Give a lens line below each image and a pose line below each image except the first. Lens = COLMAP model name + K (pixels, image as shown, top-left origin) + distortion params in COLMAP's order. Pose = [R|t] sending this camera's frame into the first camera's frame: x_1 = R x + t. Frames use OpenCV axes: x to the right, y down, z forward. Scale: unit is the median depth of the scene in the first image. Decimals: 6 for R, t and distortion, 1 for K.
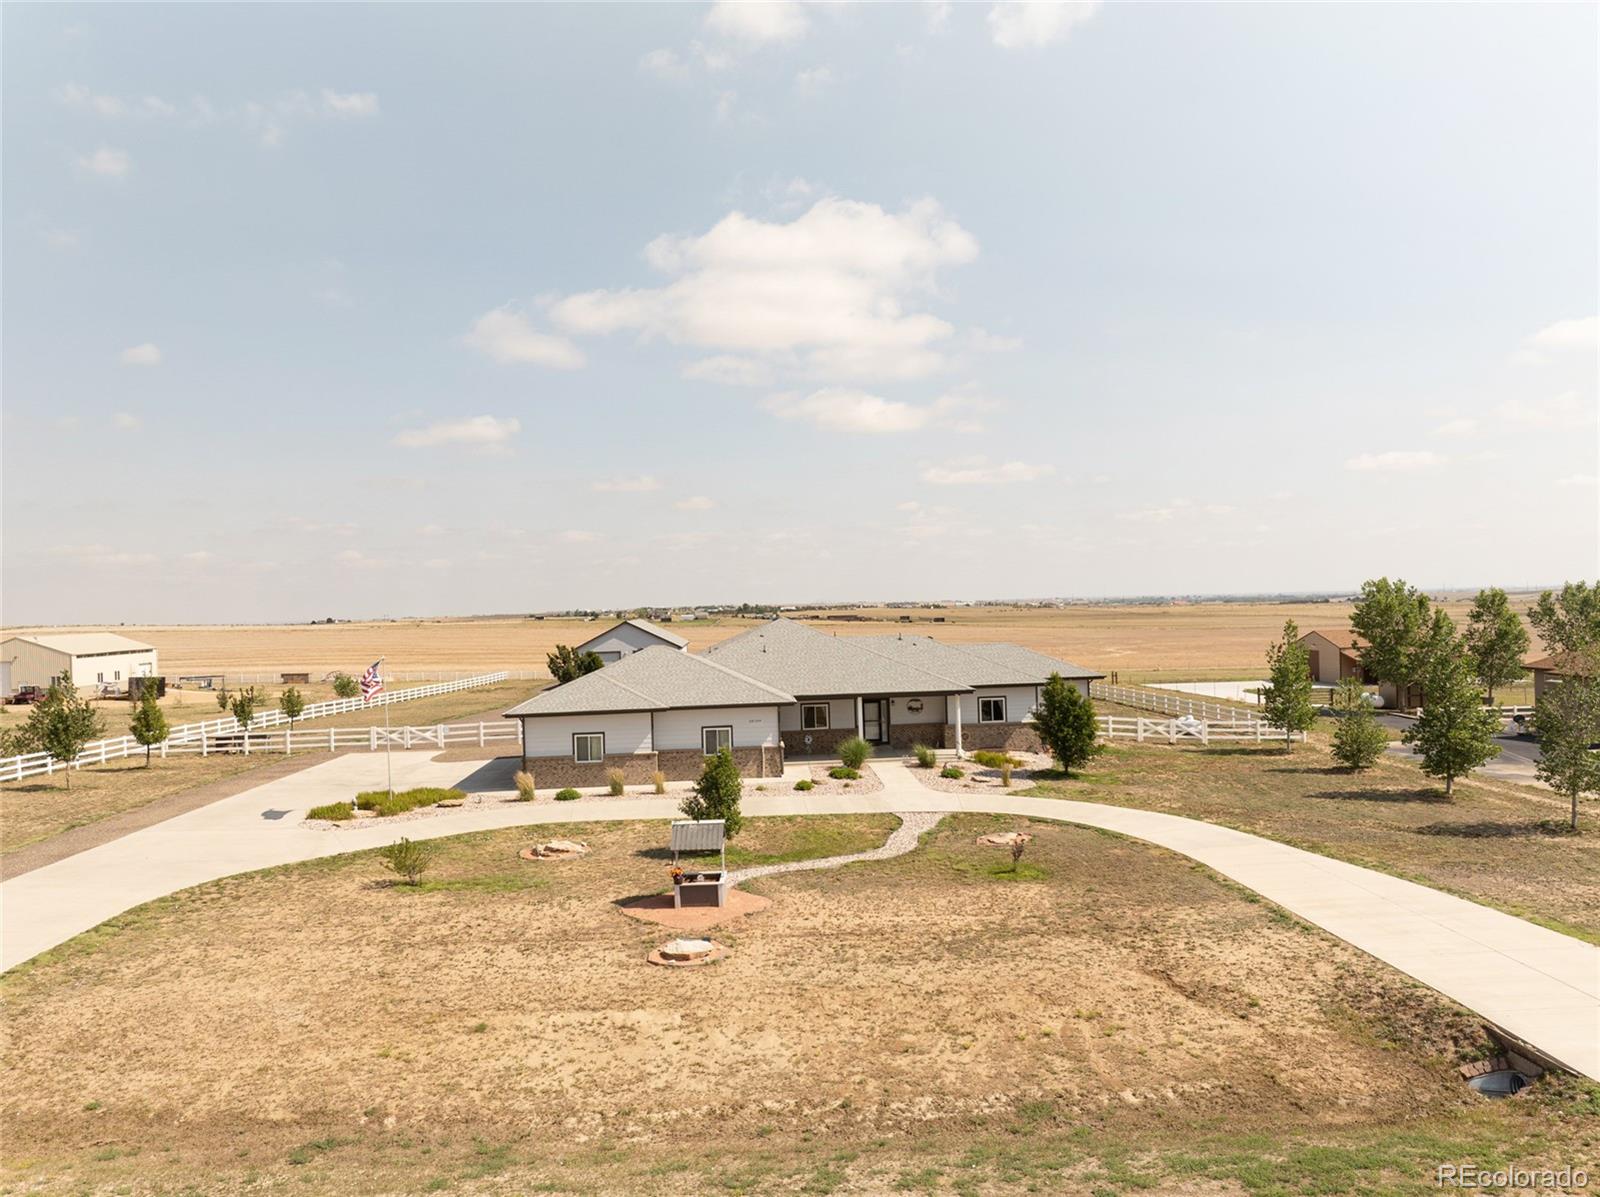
lens RADIAL K [[1158.3, 0, 800.0], [0, 1158.3, 598.5], [0, 0, 1]] dist [-0.043114, 0.005990]
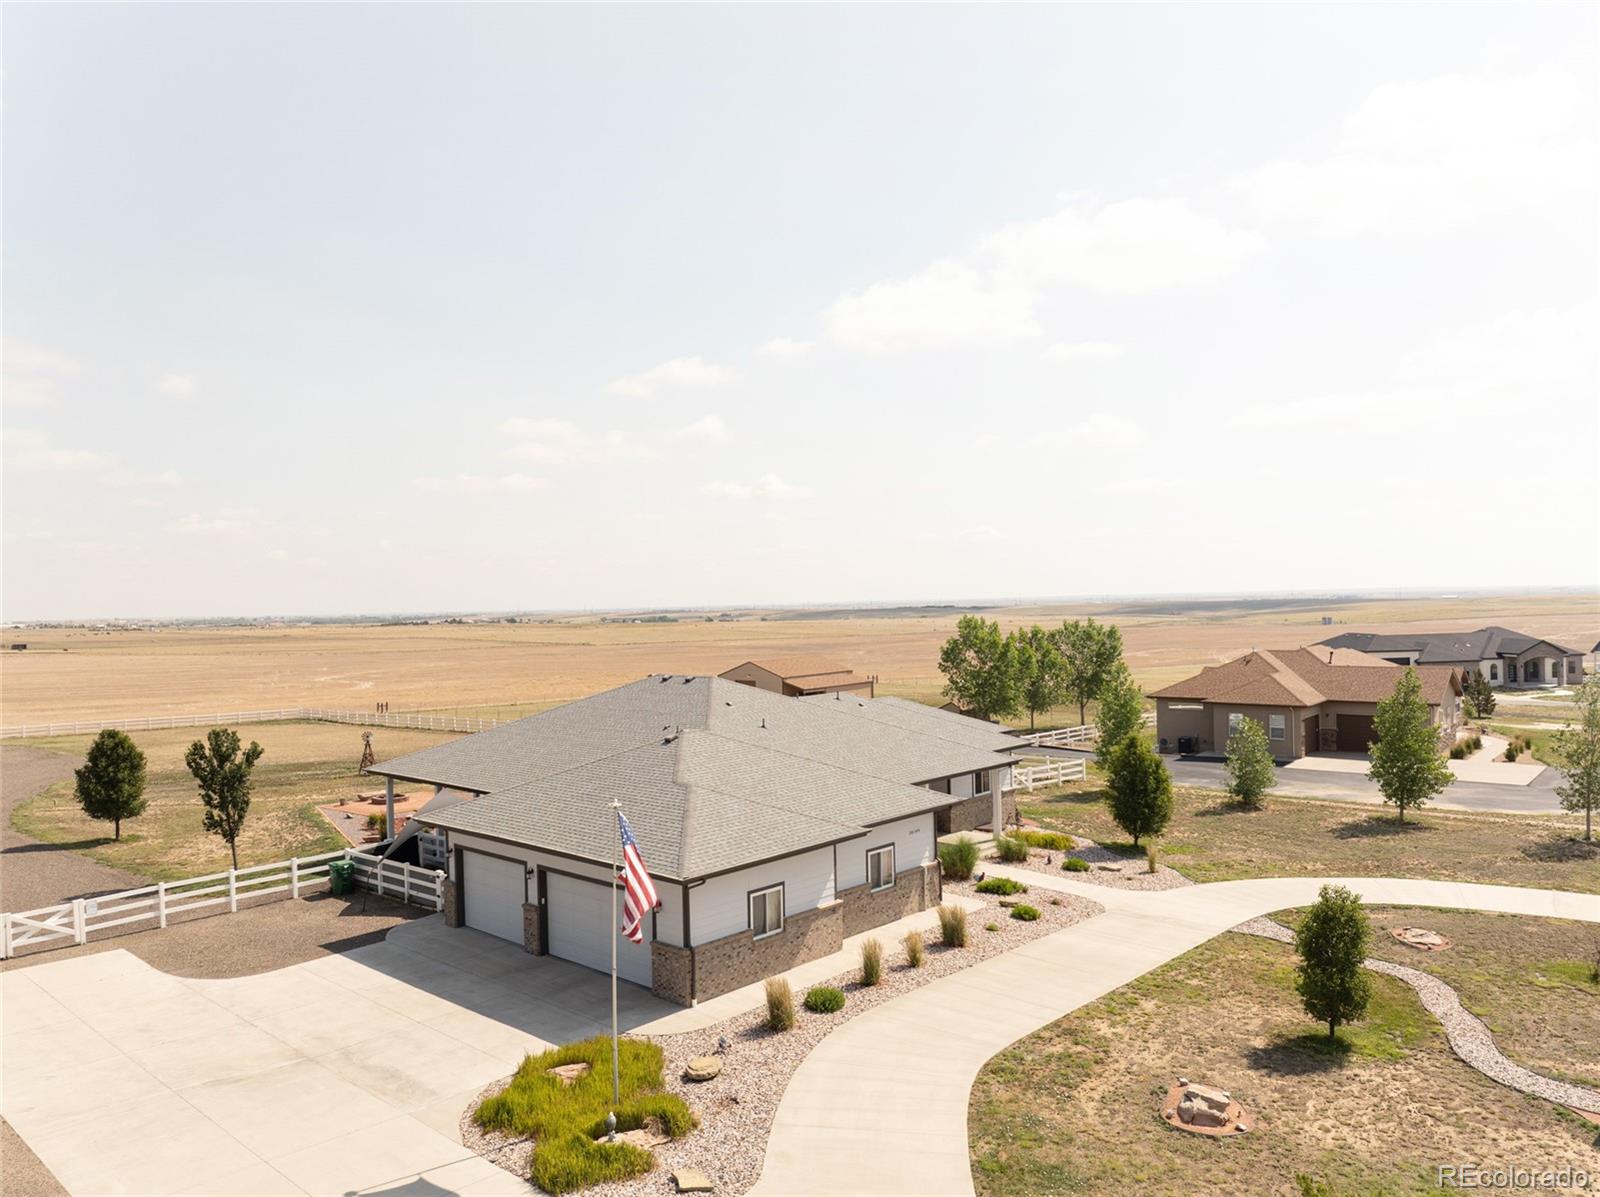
lens RADIAL K [[1158.3, 0, 800.0], [0, 1158.3, 598.5], [0, 0, 1]] dist [-0.043114, 0.005990]
pose [[0.725164, 0.012719, 0.688459, -0.536831], [-0.000120, 0.999832, -0.018345, -0.021543], [-0.688576, 0.013220, 0.725044, 0.500564]]
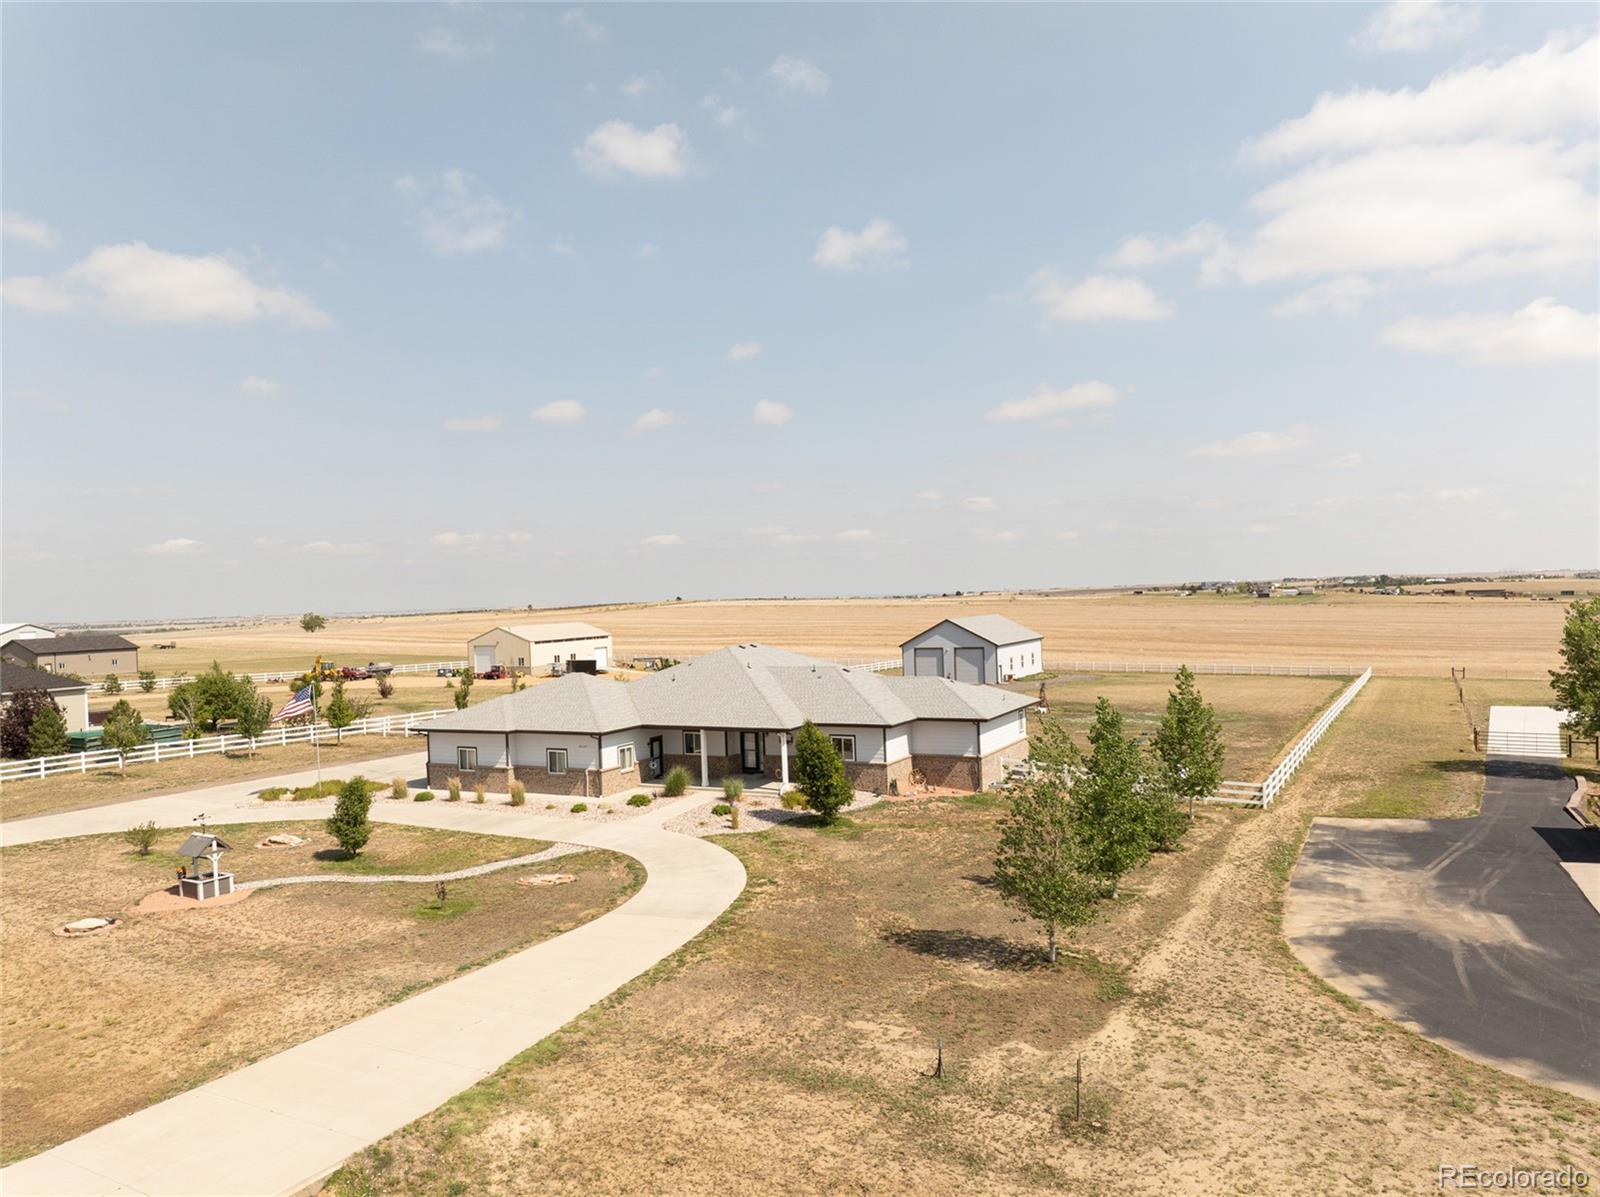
lens RADIAL K [[1138.6, 0, 800.0], [0, 1138.6, 598.5], [0, 0, 1]] dist [-0.031646, -0.002115]
pose [[0.853999, 0.003179, -0.520265, 0.680680], [0.010056, 0.999694, 0.022615, -0.059570], [0.520177, -0.024545, 0.853706, 0.145146]]
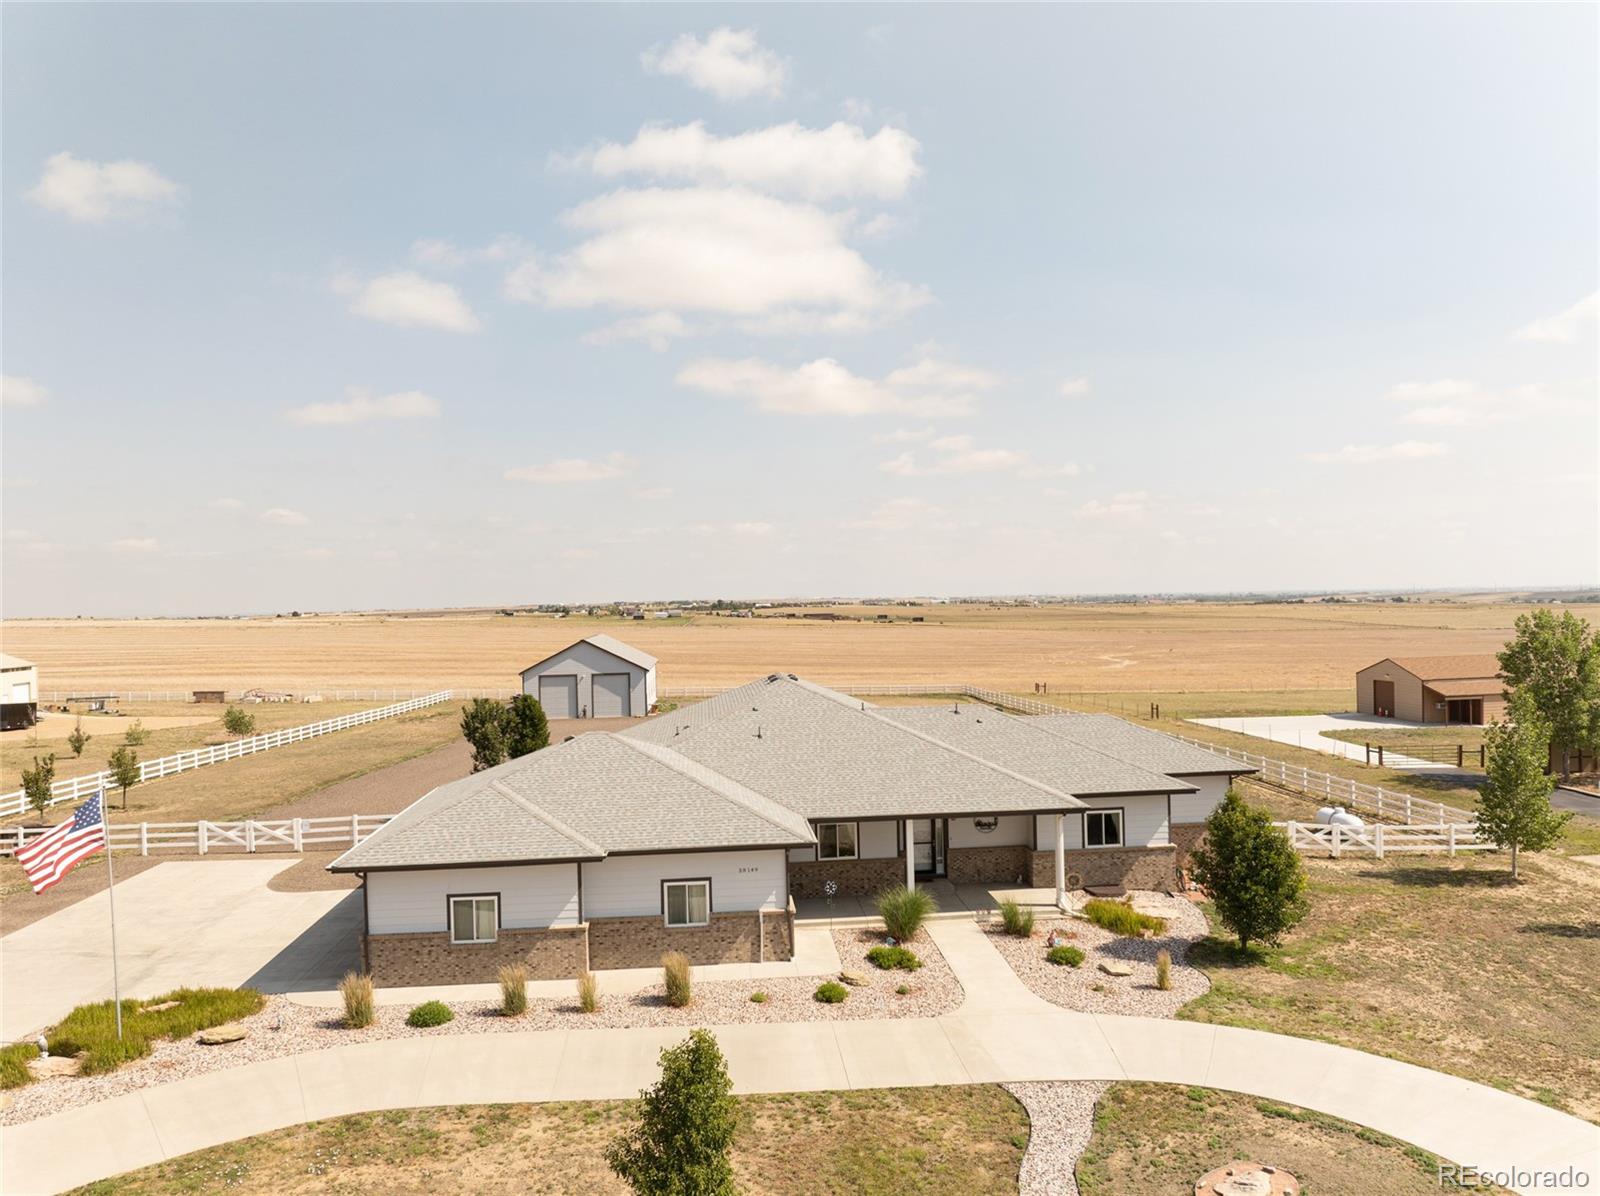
lens RADIAL K [[1158.3, 0, 800.0], [0, 1158.3, 598.0], [0, 0, 1]] dist [-0.043114, 0.005990]
pose [[0.999726, 0.007500, 0.022195, -0.024390], [-0.007581, 0.999965, 0.003563, -0.038613], [-0.022167, -0.003731, 0.999747, 0.359728]]
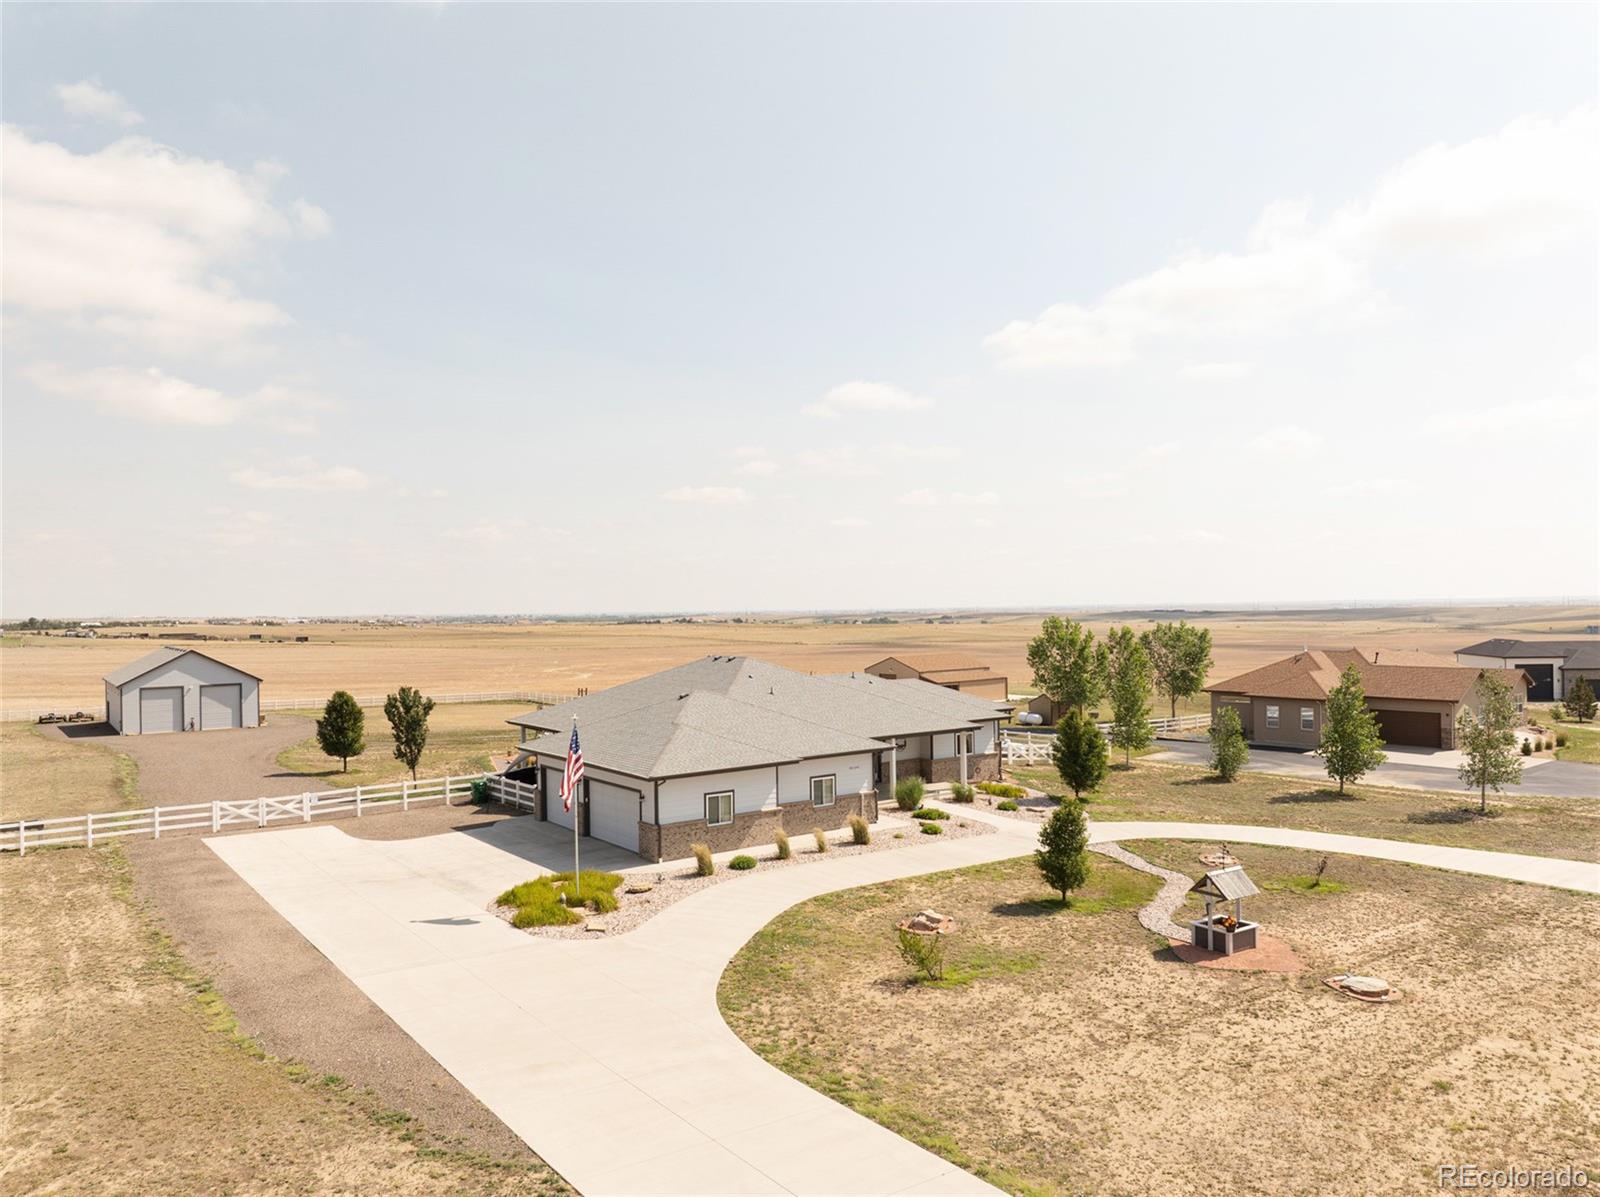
lens RADIAL K [[1158.3, 0, 800.0], [0, 1158.3, 598.5], [0, 0, 1]] dist [-0.043114, 0.005990]
pose [[0.844530, 0.019822, 0.535141, -0.561163], [-0.011413, 0.999754, -0.019020, -0.016277], [-0.535386, 0.009955, 0.844549, 0.187428]]
